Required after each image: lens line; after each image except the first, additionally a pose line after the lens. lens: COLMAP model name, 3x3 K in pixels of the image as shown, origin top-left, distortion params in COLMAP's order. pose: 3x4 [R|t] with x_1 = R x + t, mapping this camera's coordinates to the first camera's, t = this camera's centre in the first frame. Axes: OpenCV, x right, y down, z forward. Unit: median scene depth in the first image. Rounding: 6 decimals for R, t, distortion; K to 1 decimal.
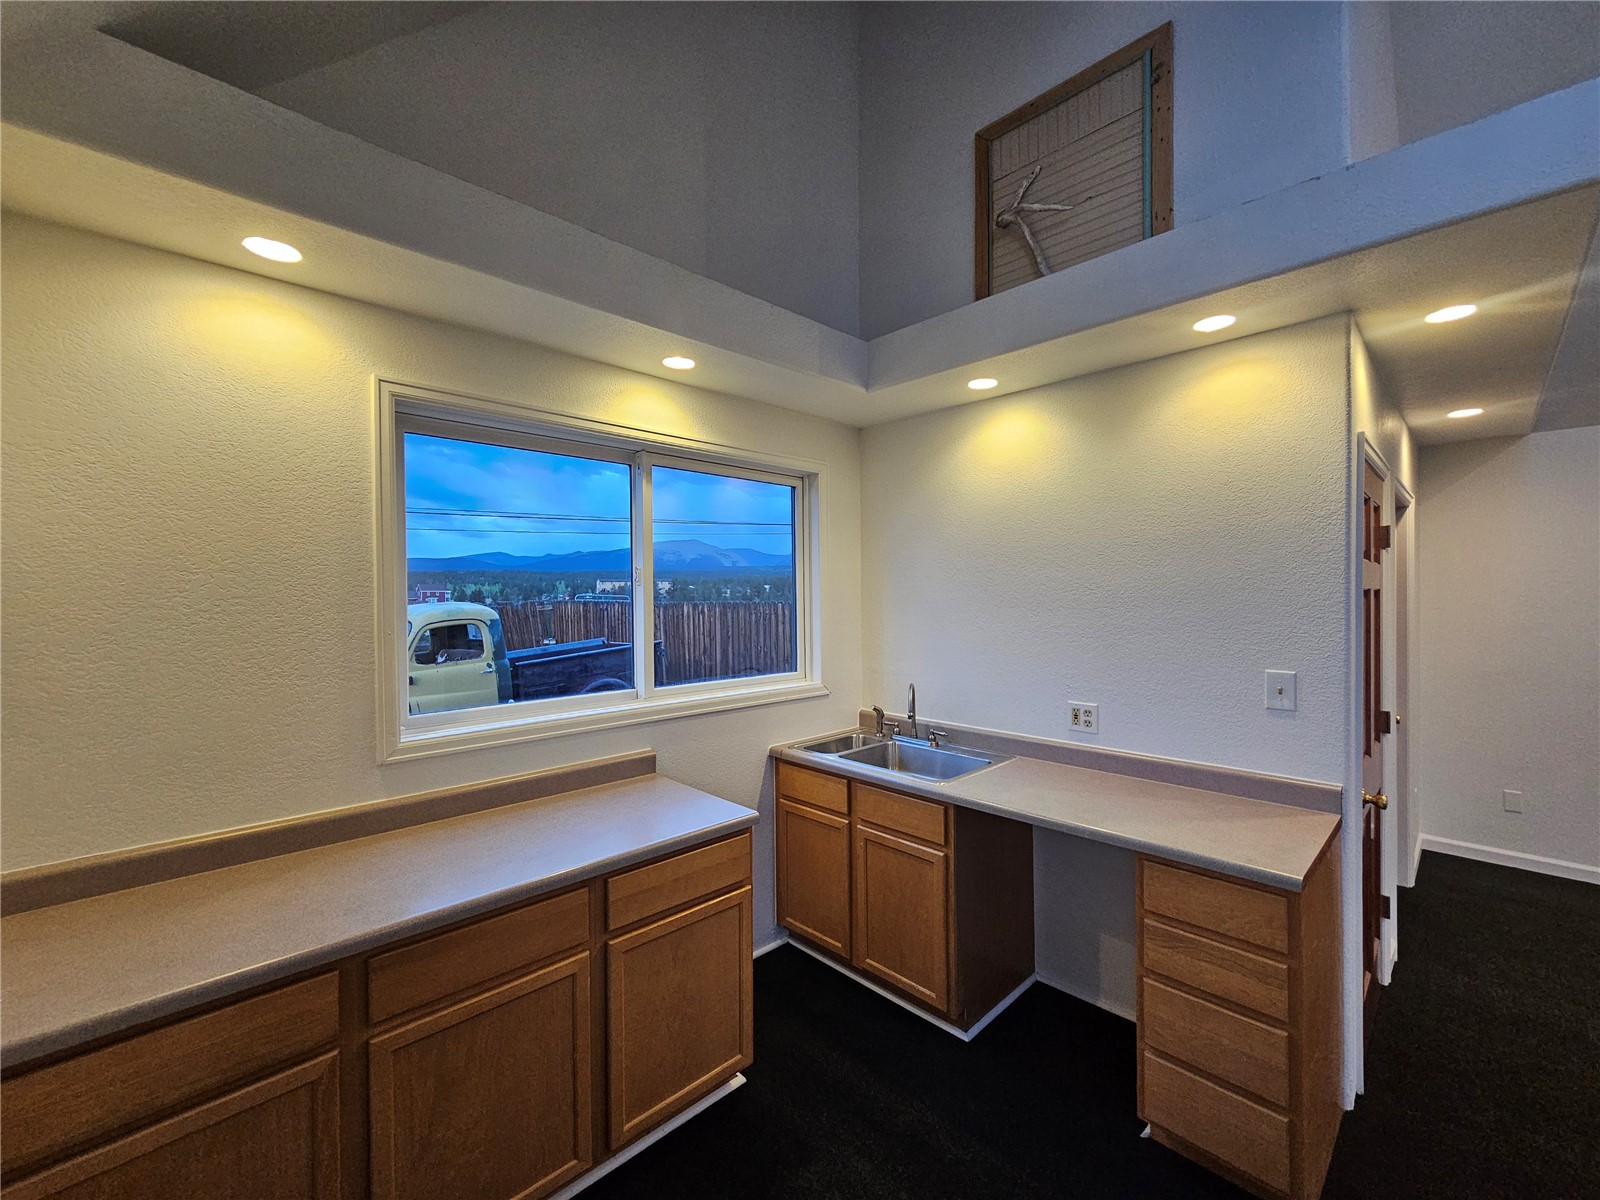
lens RADIAL K [[655.5, 0, 799.4], [0, 655.5, 599.0], [0, 0, 1]] dist [-0.000795, 0.001395]
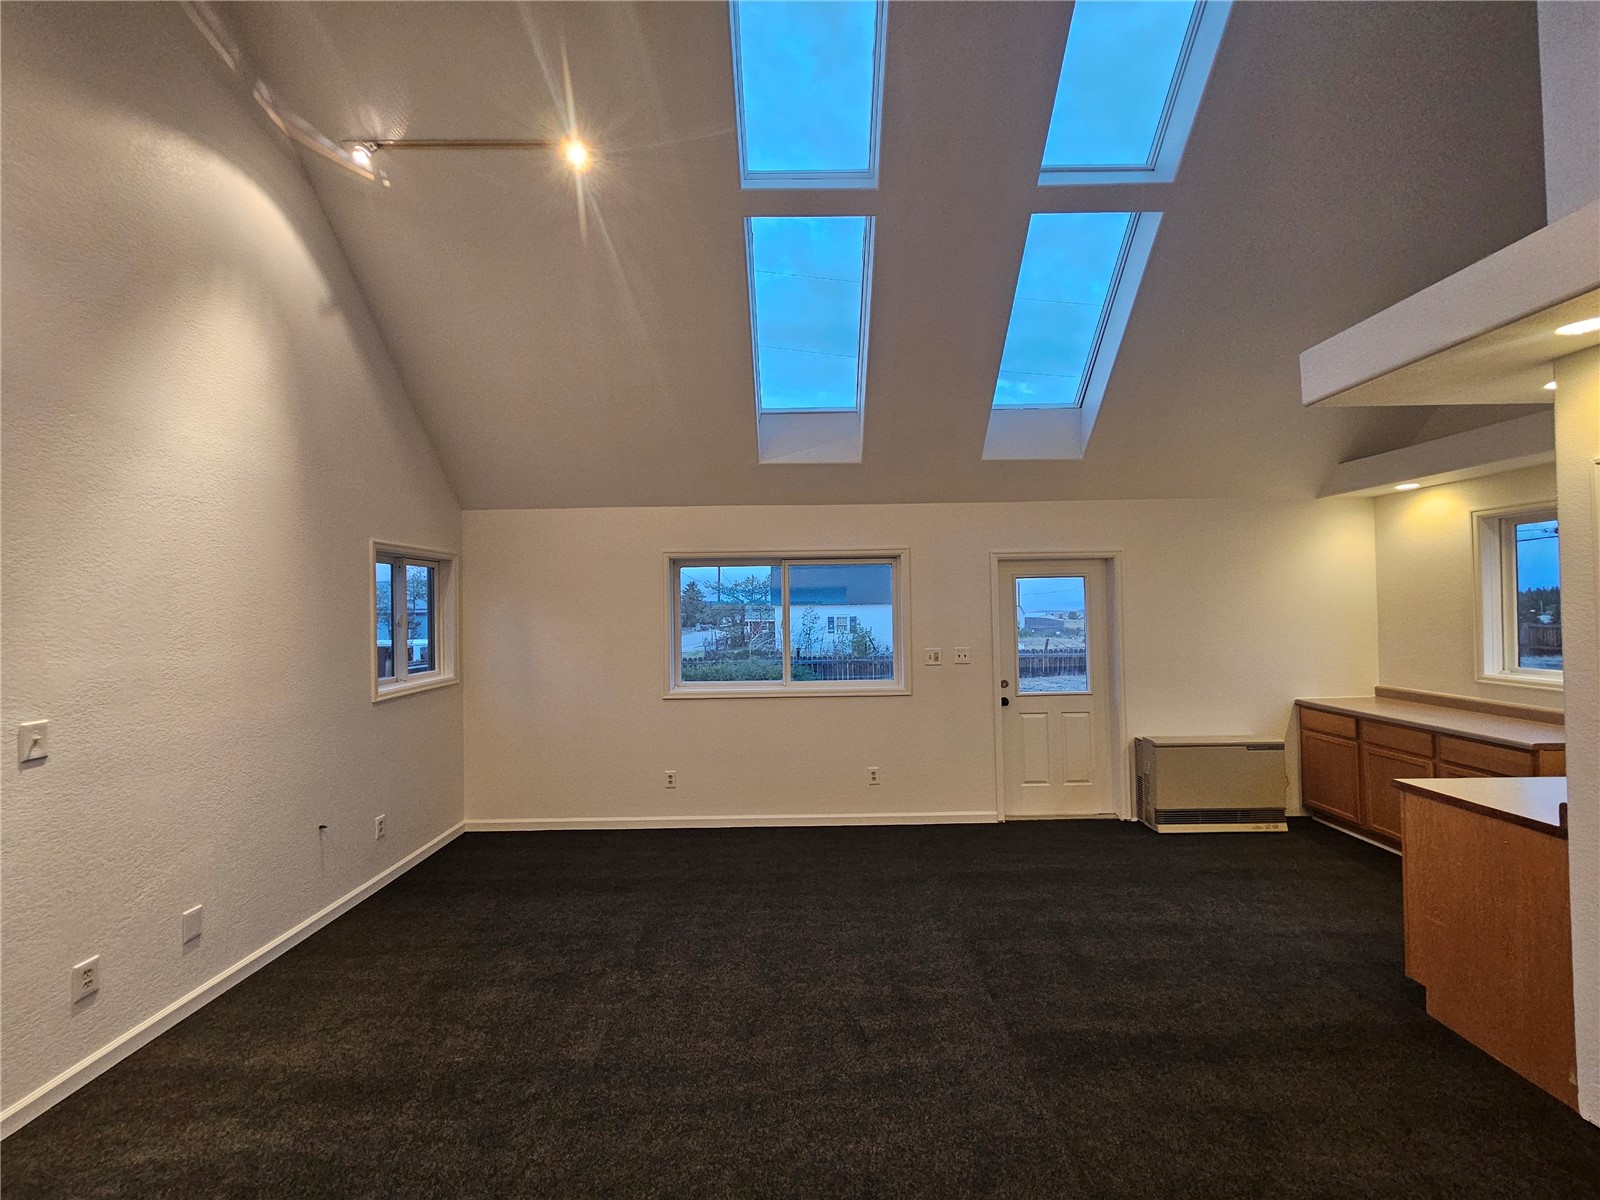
lens RADIAL K [[655.5, 0, 801.4], [0, 655.5, 598.3], [0, 0, 1]] dist [-0.000795, 0.001395]
pose [[-0.689499, 0.010574, -0.724209, 2.038711], [0.017472, 0.999845, -0.002036, -0.056504], [0.724076, -0.014057, -0.689577, 0.693791]]
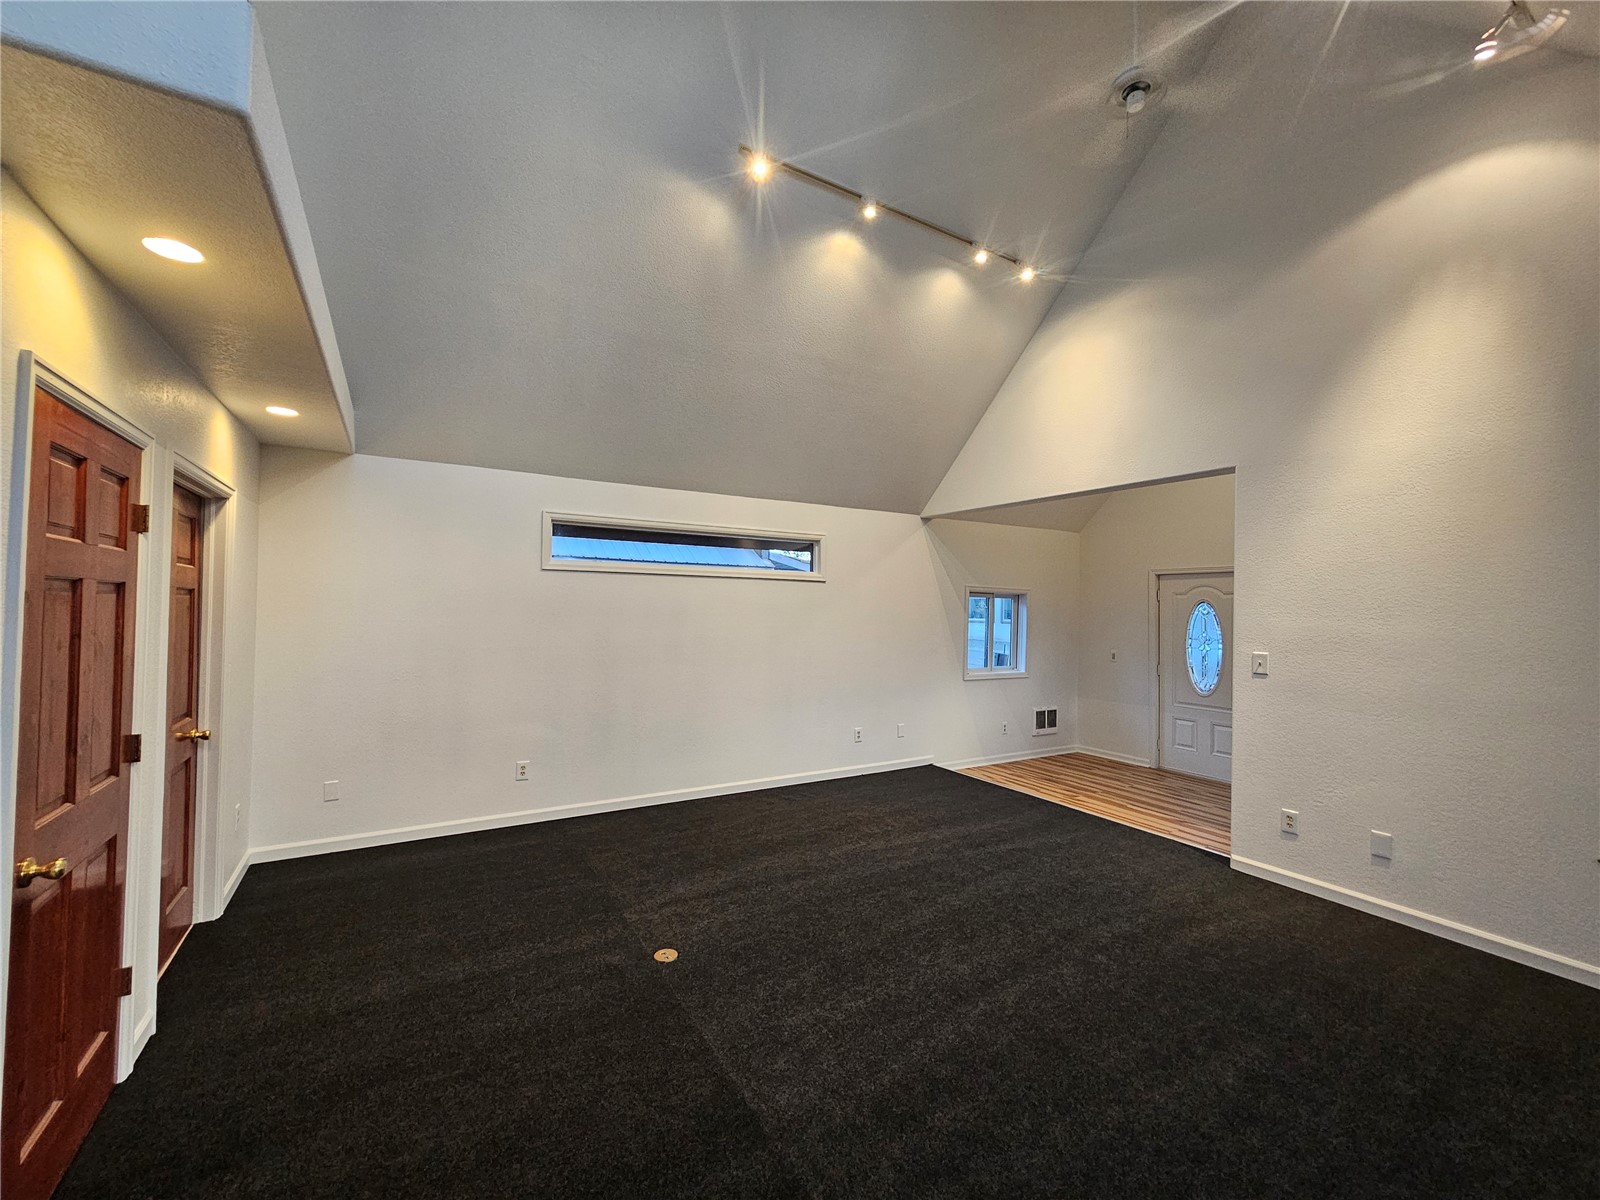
lens RADIAL K [[655.5, 0, 799.3], [0, 655.5, 597.2], [0, 0, 1]] dist [-0.000795, 0.001395]
pose [[0.215451, 0.026882, 0.976144, 0.303158], [-0.011691, 0.999620, -0.024949, 0.014580], [-0.976445, -0.006037, 0.215684, 0.034467]]
